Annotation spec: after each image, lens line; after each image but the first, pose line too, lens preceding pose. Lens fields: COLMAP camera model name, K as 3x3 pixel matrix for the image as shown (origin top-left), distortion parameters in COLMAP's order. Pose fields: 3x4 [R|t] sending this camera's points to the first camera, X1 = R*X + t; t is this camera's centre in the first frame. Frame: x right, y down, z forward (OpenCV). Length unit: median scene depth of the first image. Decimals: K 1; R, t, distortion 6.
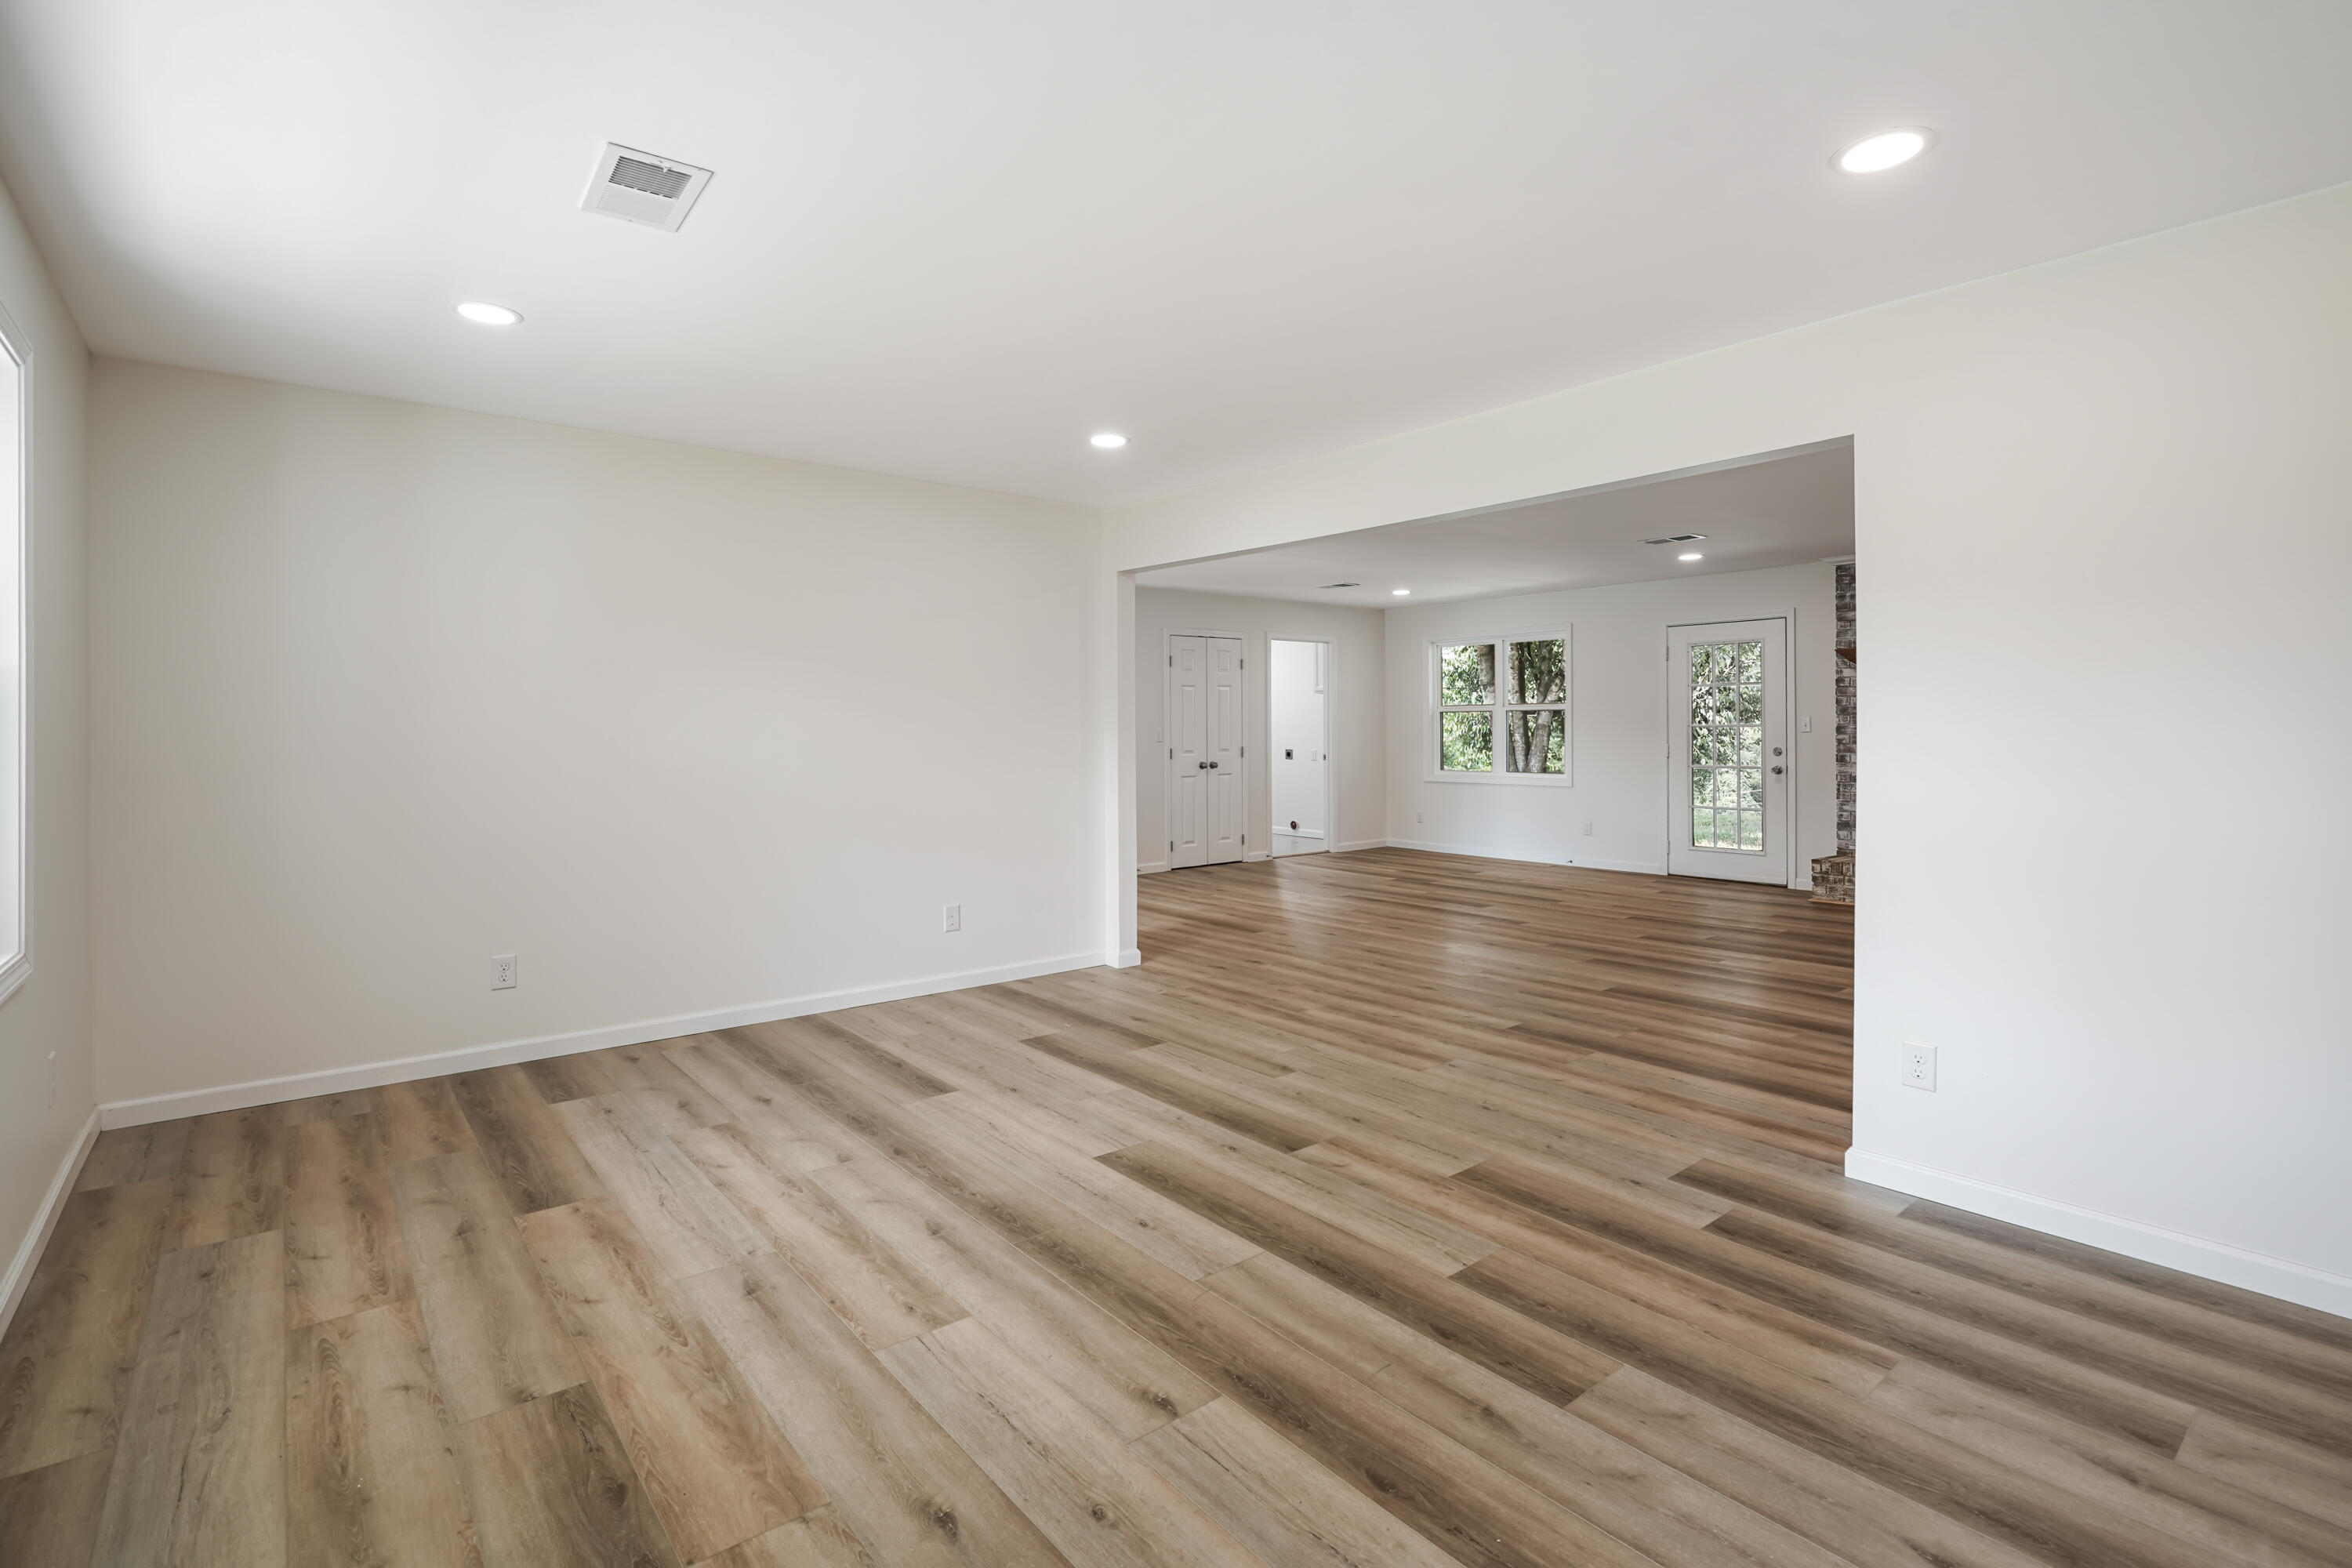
lens RADIAL K [[1083.2, 0, 1177.9], [0, 1083.2, 763.3], [0, 0, 1]] dist [-0.000682, -0.000315]
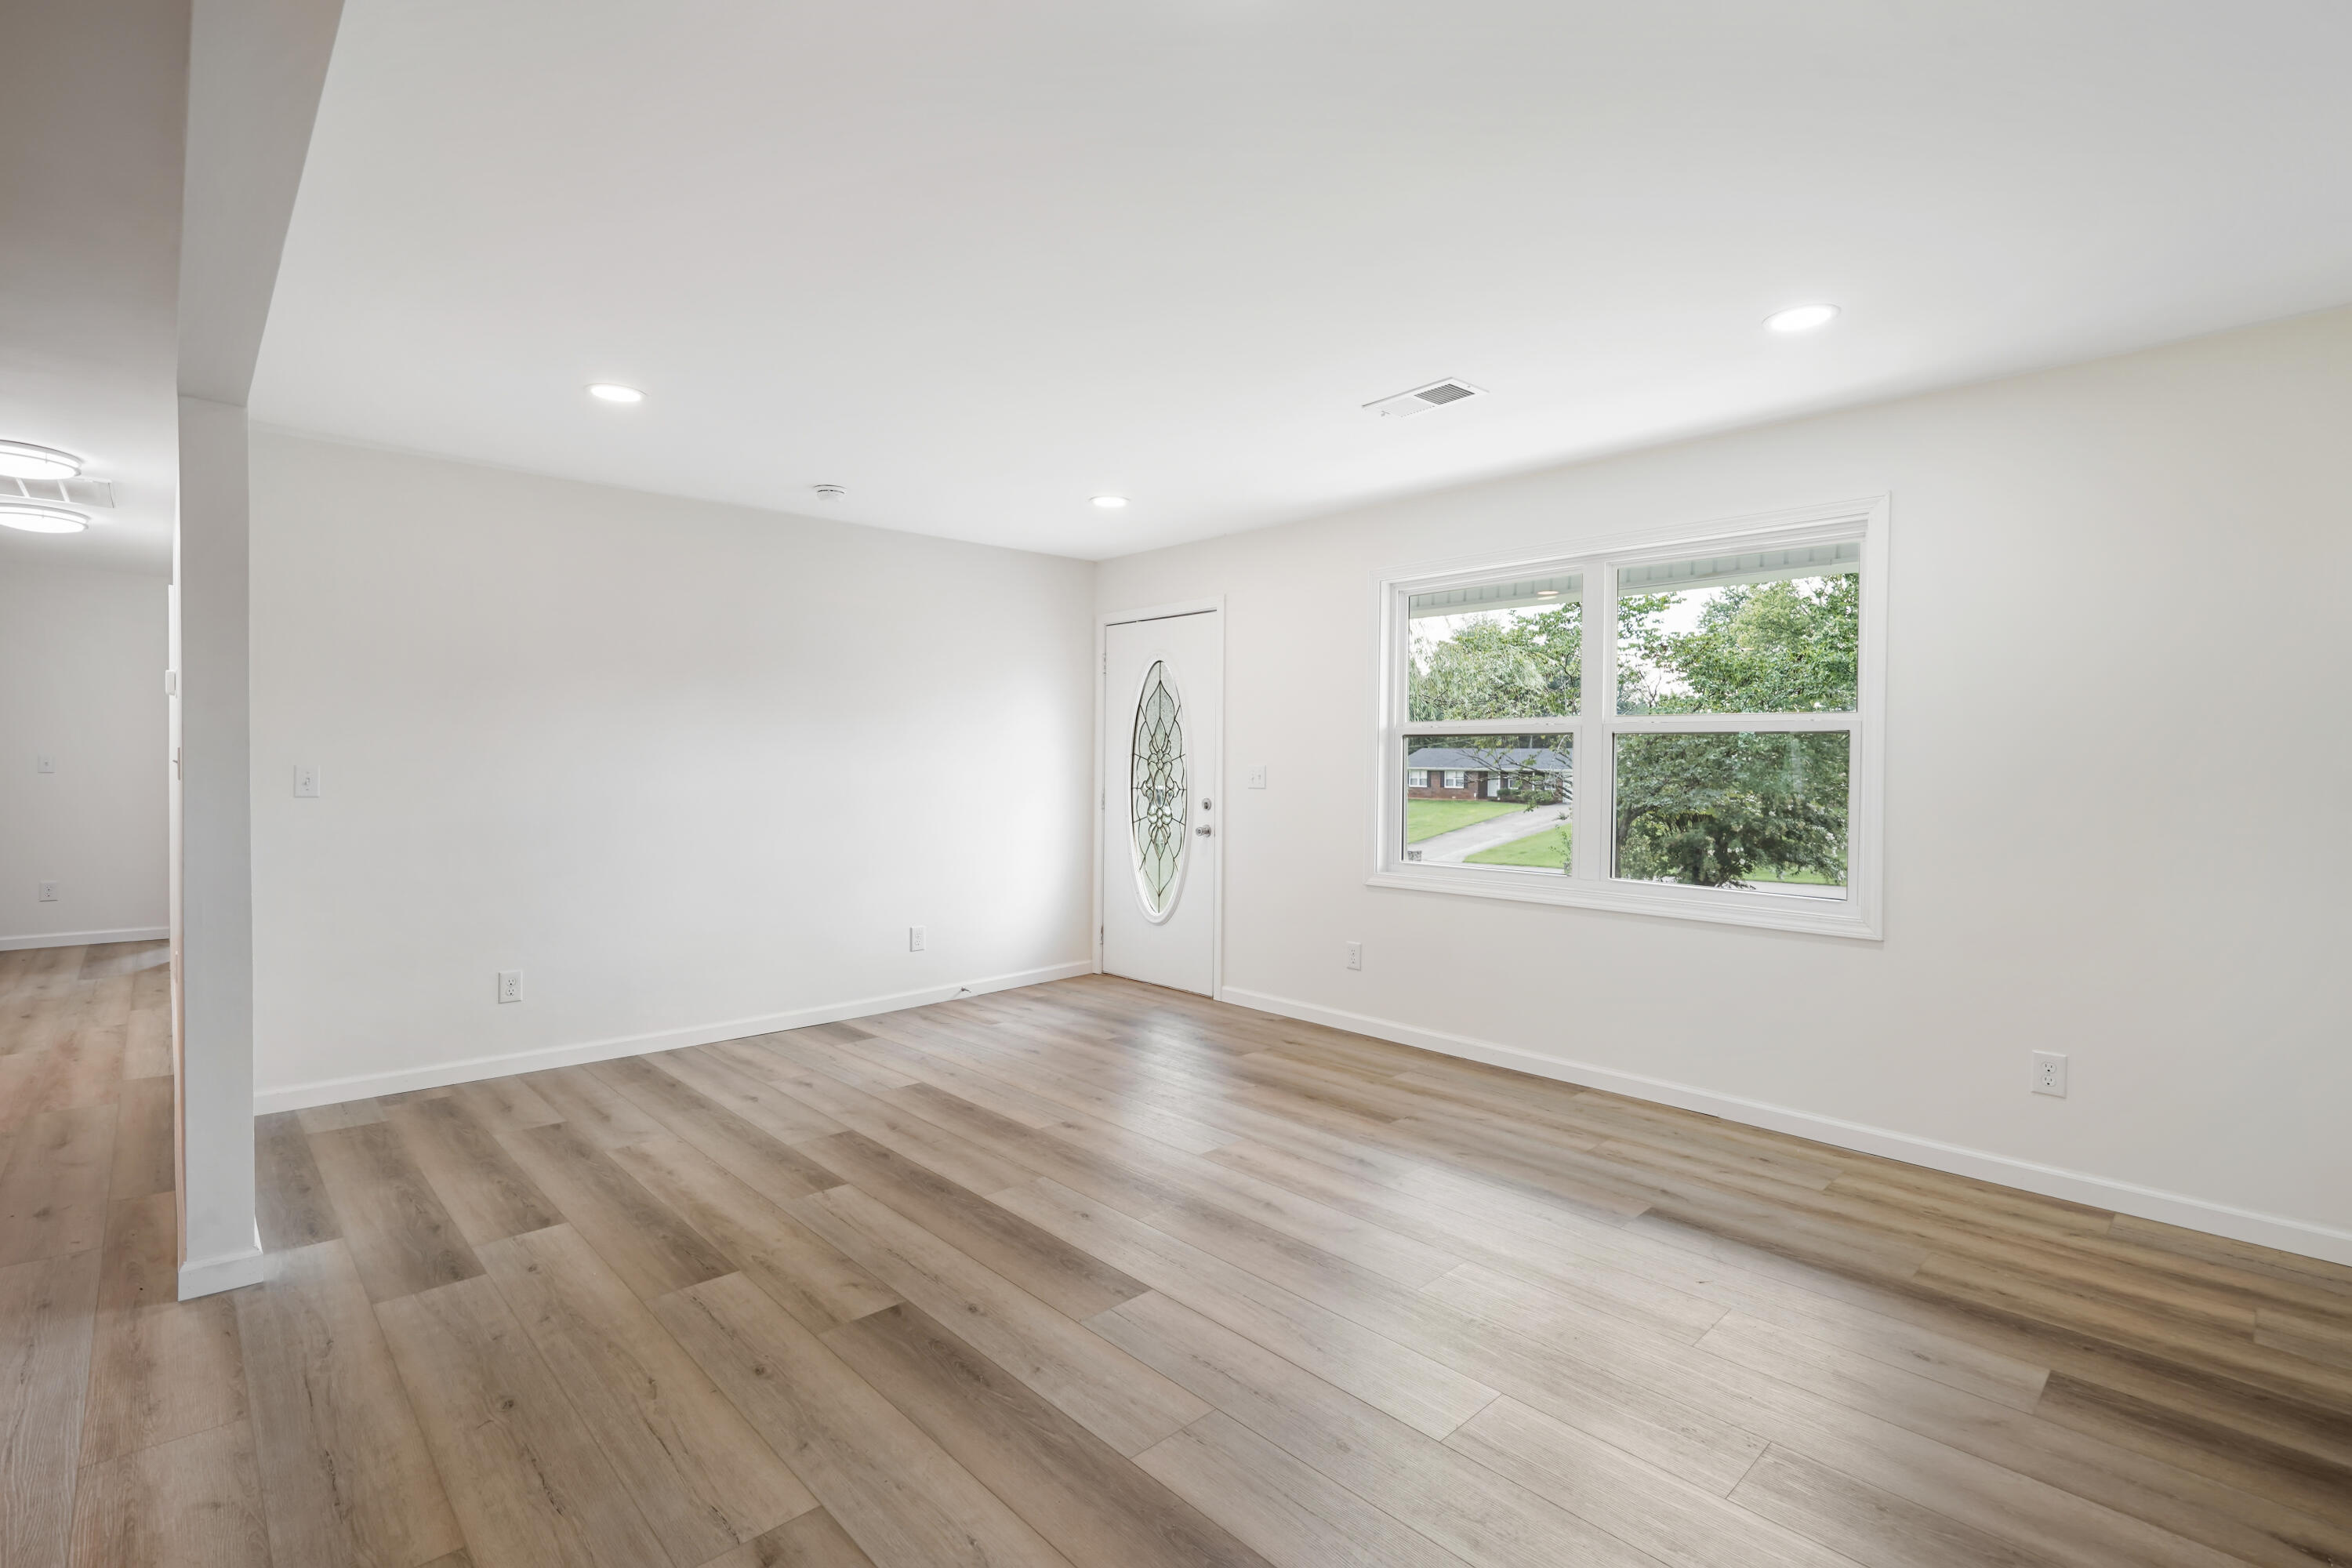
lens RADIAL K [[1083.2, 0, 1177.9], [0, 1083.2, 763.3], [0, 0, 1]] dist [-0.000682, -0.000315]
pose [[-0.997245, -0.004701, -0.074023, -0.041569], [-0.007190, 0.999416, 0.033392, -0.066335], [0.073823, 0.033832, -0.996697, 2.055516]]
